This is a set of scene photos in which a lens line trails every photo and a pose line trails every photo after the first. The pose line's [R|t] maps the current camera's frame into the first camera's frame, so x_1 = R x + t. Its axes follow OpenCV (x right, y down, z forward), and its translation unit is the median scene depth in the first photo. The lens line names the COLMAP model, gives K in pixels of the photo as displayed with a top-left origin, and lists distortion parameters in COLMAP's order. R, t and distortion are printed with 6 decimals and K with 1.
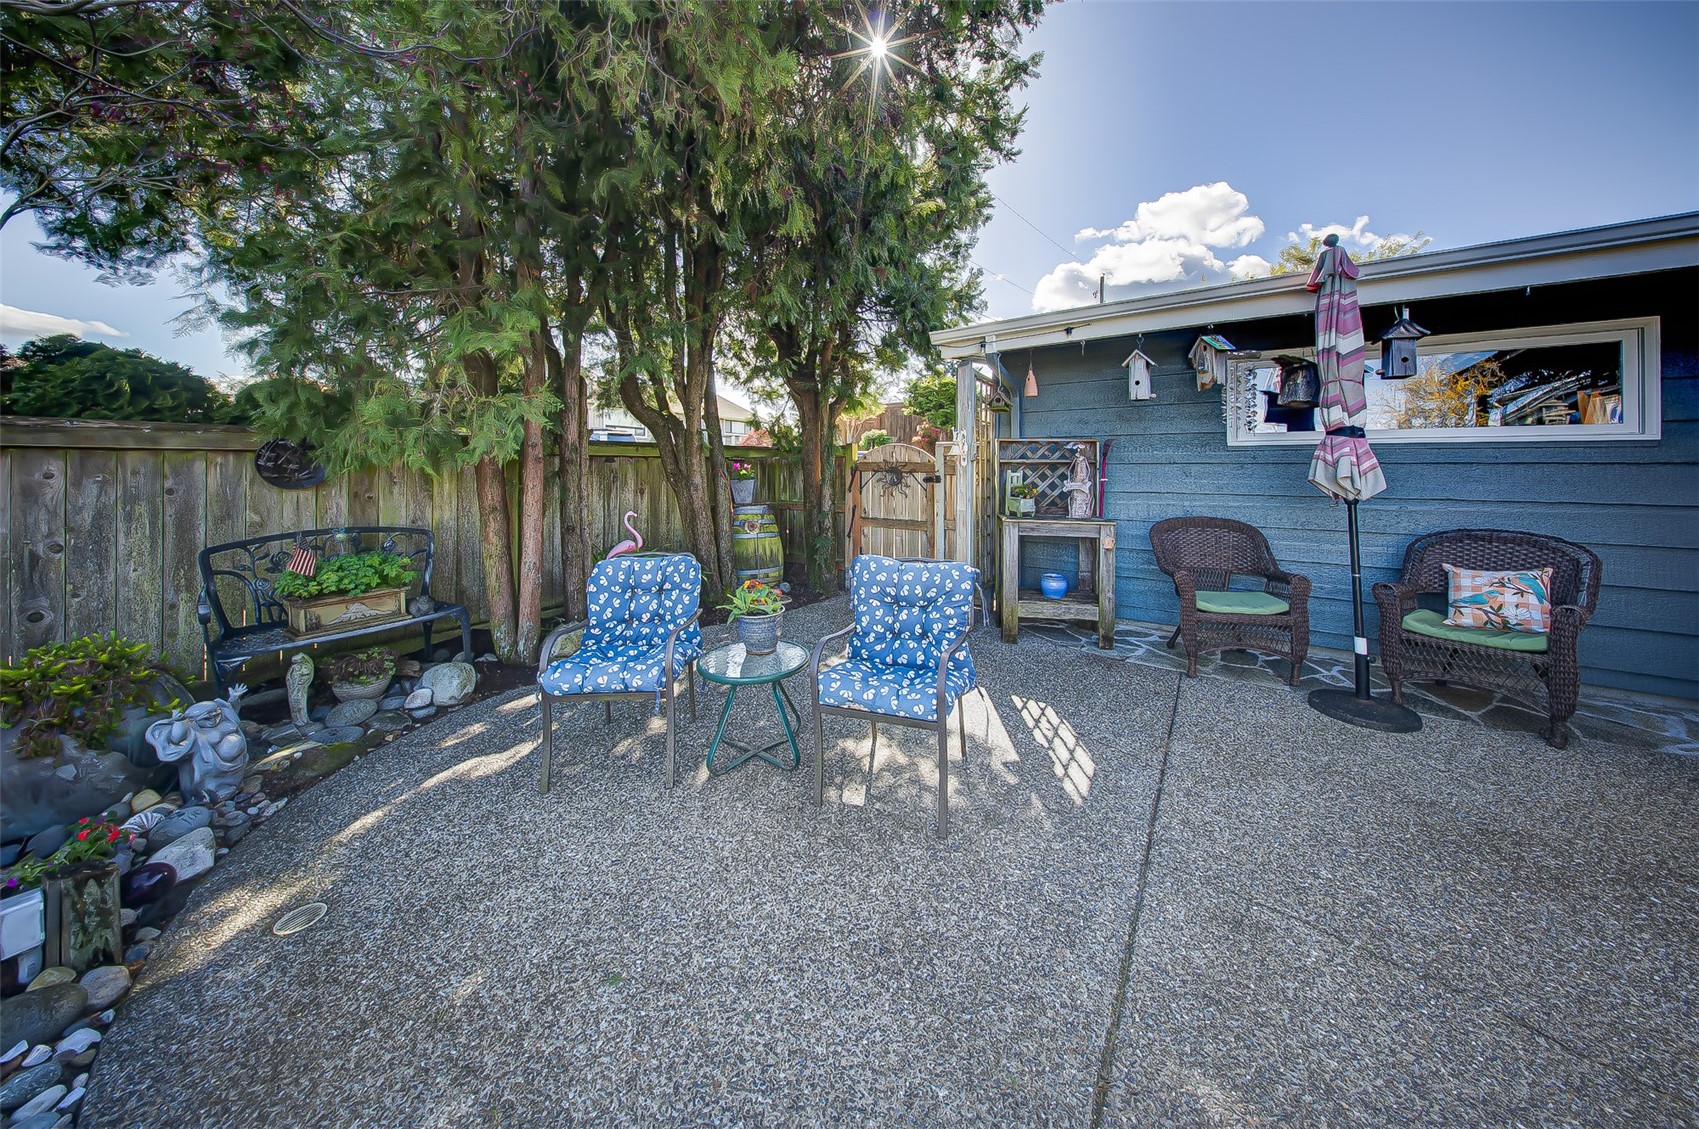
lens RADIAL K [[533.5, 0, 851.4], [0, 533.5, 478.6], [0, 0, 1]] dist [-0.010316, -0.000052]
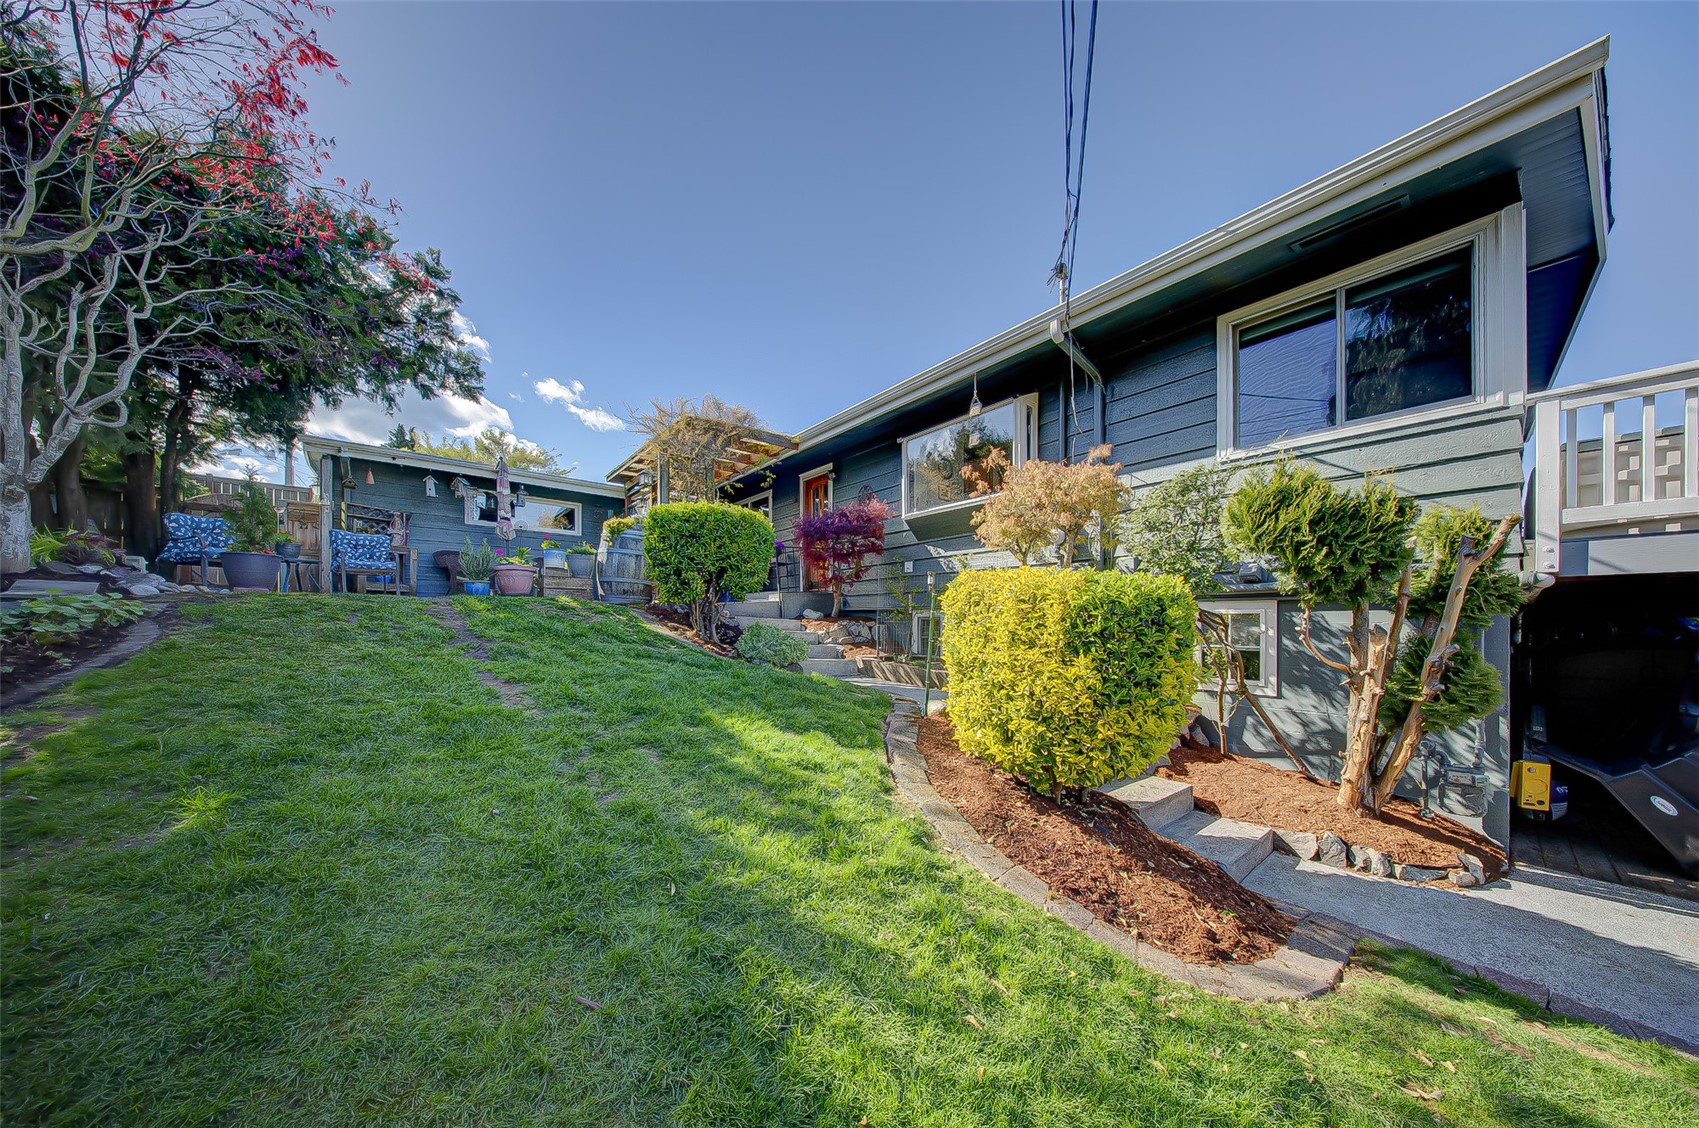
lens RADIAL K [[515.6, 0, 844.8], [0, 515.6, 624.8], [0, 0, 1]] dist [-0.000129, -0.000015]
pose [[0.271058, -0.013342, 0.962471, -1.419278], [0.005025, 0.999910, 0.012446, 0.485651], [-0.962550, 0.001462, 0.271100, -1.698989]]
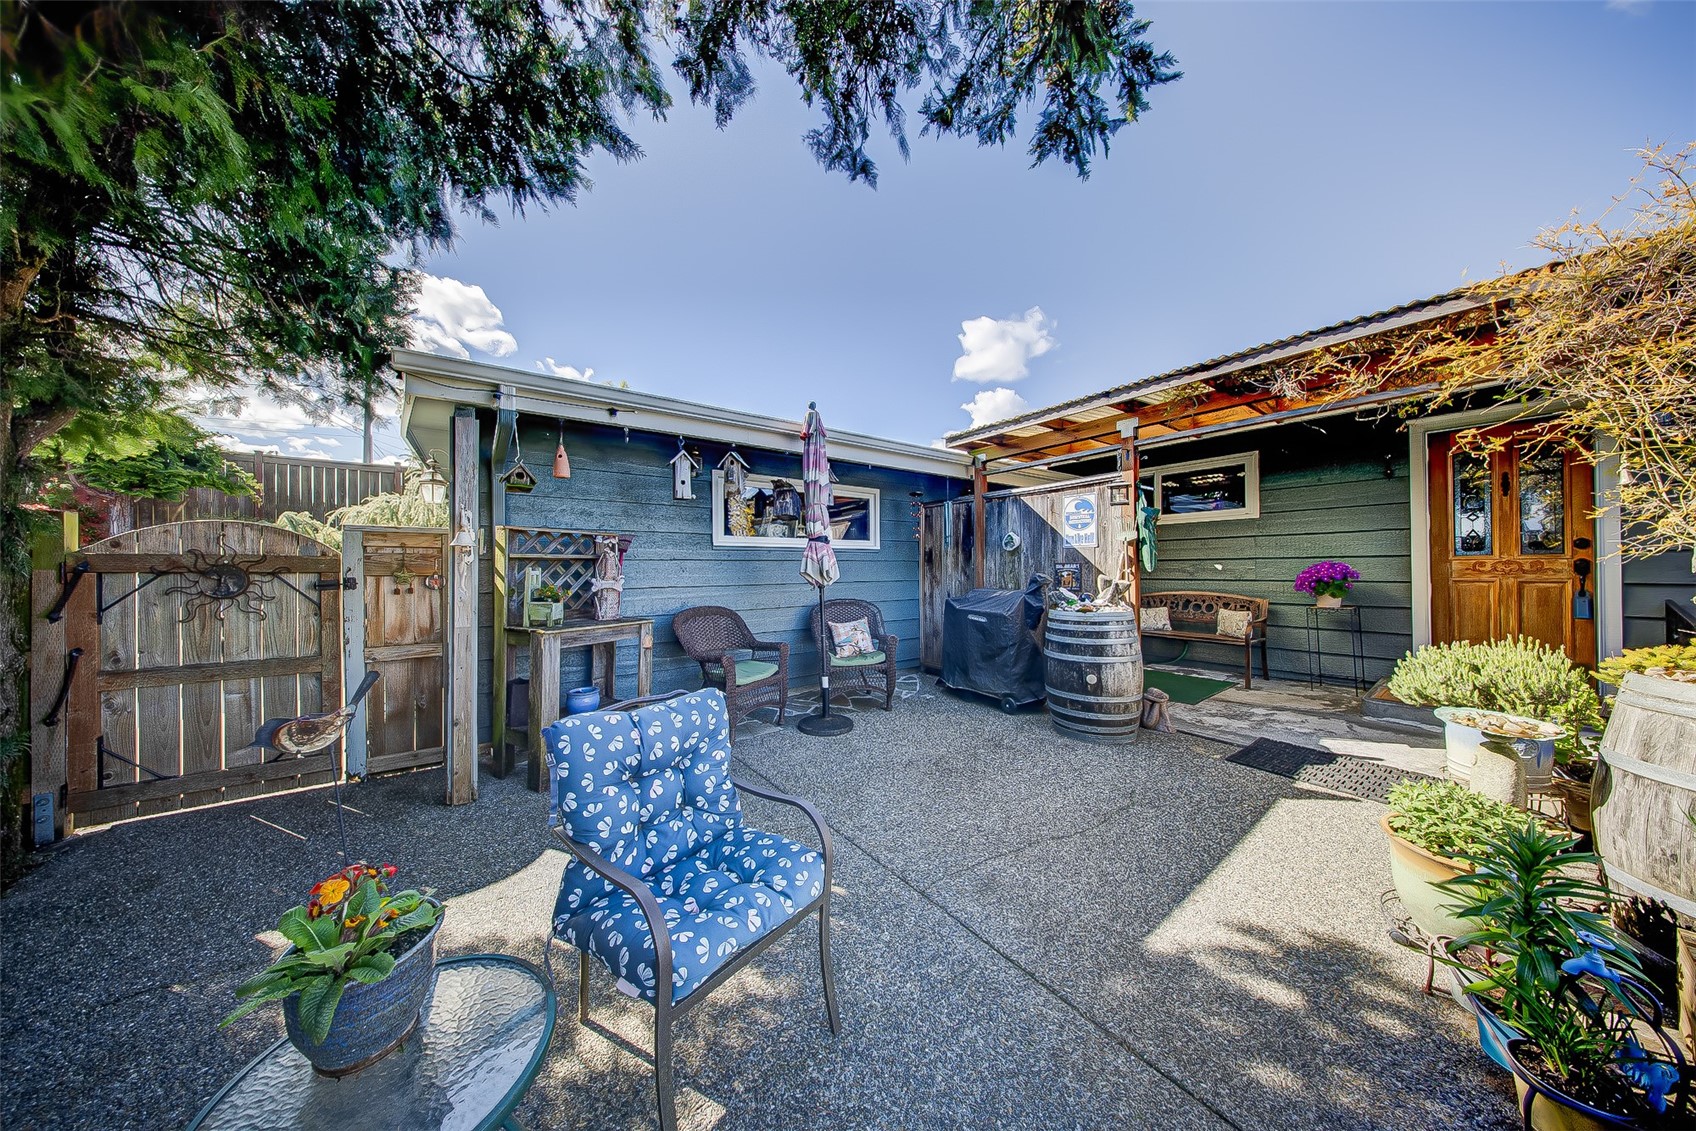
lens RADIAL K [[496.8, 0, 848.0], [0, 496.8, 565.5], [0, 0, 1]] dist [0.000110, -0.000018]
pose [[0.324285, -0.007802, 0.945927, -0.317313], [0.021155, 0.999776, 0.000994, -0.014052], [-0.945723, 0.019689, 0.324377, 0.440482]]
